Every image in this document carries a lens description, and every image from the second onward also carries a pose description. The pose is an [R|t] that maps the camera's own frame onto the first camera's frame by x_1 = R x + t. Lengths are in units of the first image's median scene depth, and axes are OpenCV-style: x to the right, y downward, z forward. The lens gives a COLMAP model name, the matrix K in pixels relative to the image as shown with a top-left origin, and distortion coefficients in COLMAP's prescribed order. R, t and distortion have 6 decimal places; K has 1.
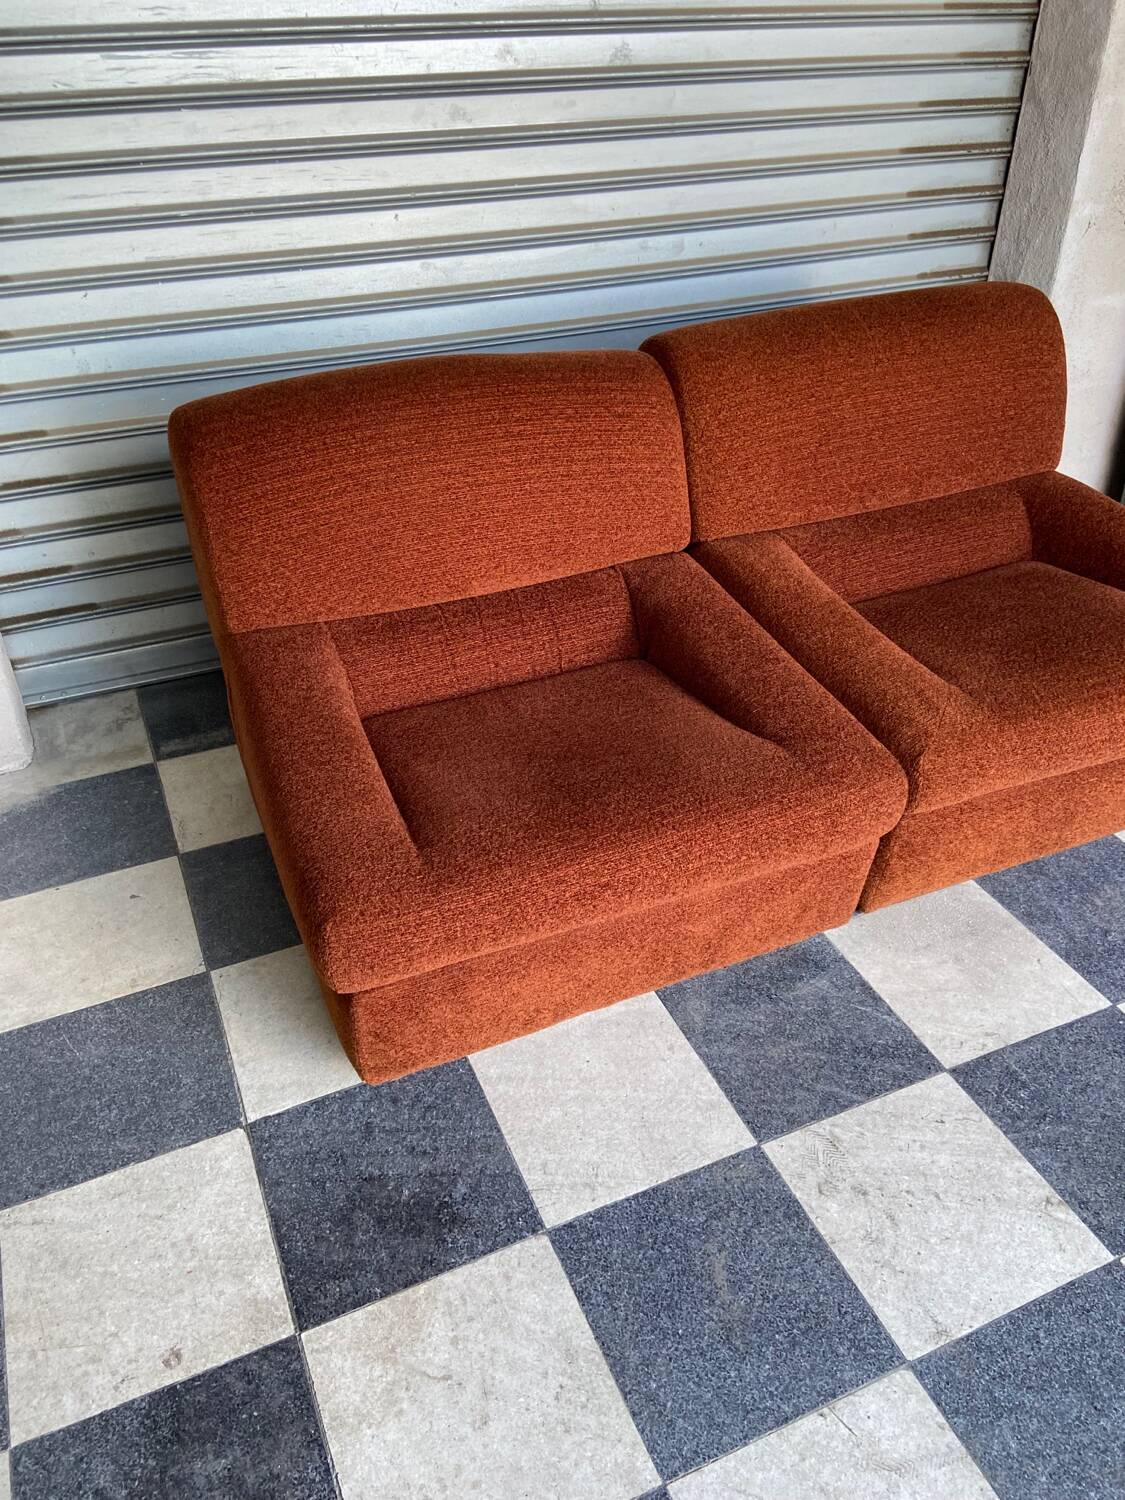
lens RADIAL K [[1123.9, 0, 554.6], [0, 1123.9, 752.8], [0, 0, 1]] dist [0.123961, -0.161583]
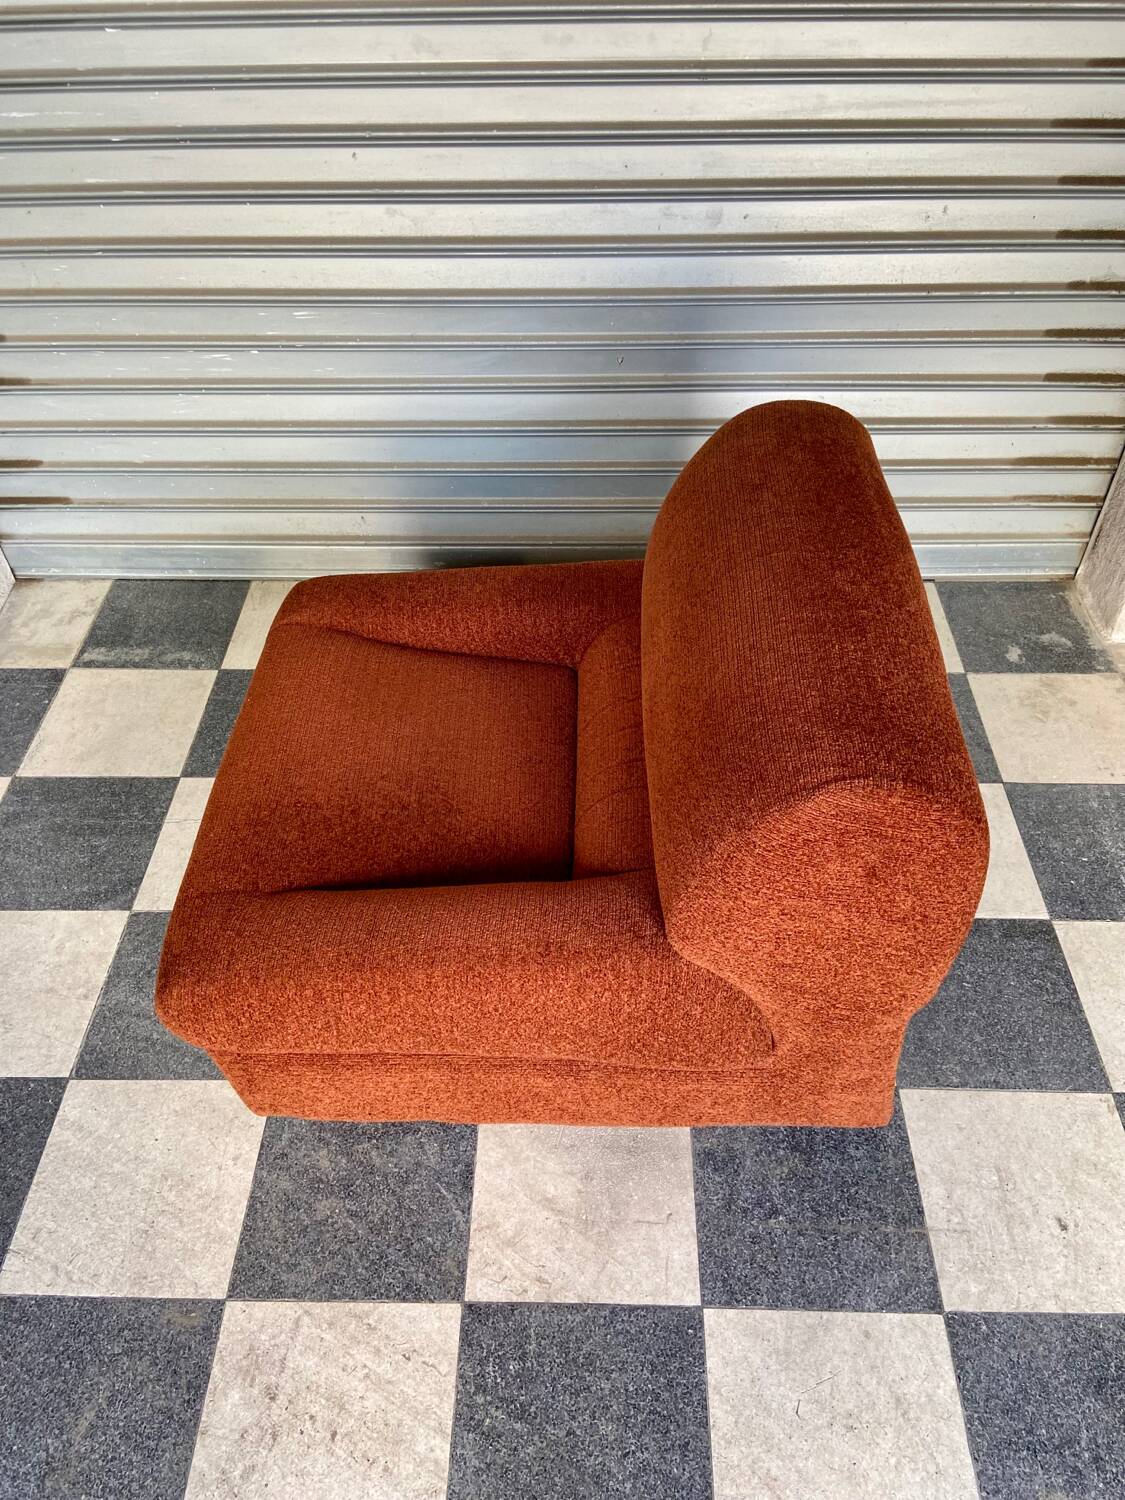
lens RADIAL K [[1124.6, 0, 565.1], [0, 1124.6, 747.5], [0, 0, 1]] dist [0.122900, -0.158884]
pose [[0.907514, 0.293223, -0.300728, 0.620074], [-0.233310, 0.947286, 0.219580, -0.400750], [0.349262, -0.129109, 0.928088, 0.257162]]
